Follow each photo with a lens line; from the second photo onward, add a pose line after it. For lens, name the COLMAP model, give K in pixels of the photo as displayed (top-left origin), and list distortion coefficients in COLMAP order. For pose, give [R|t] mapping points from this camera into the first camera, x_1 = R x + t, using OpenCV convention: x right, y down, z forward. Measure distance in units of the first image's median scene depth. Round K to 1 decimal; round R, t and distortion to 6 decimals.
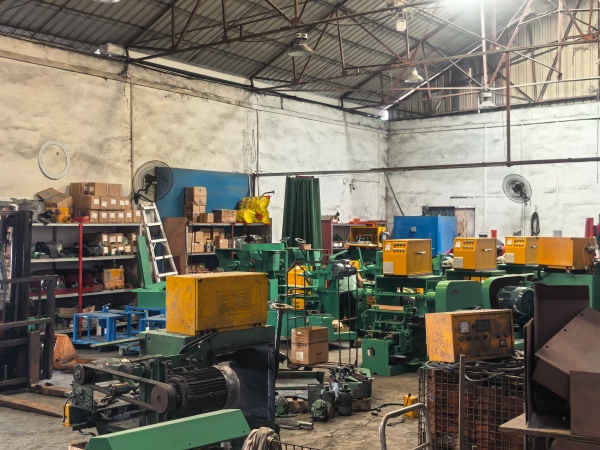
lens RADIAL K [[845.1, 0, 300.0], [0, 845.1, 225.0], [0, 0, 1]] dist [0.258074, -0.877234]
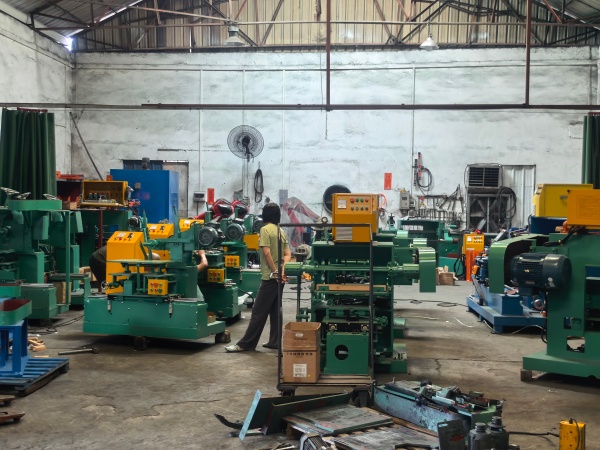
lens RADIAL K [[845.1, 0, 300.0], [0, 845.1, 225.0], [0, 0, 1]] dist [0.258074, -0.877234]
pose [[0.855092, -0.009682, 0.518386, -0.149795], [-0.012113, 0.999180, 0.038642, 0.008580], [-0.518335, -0.039322, 0.854273, 0.203727]]
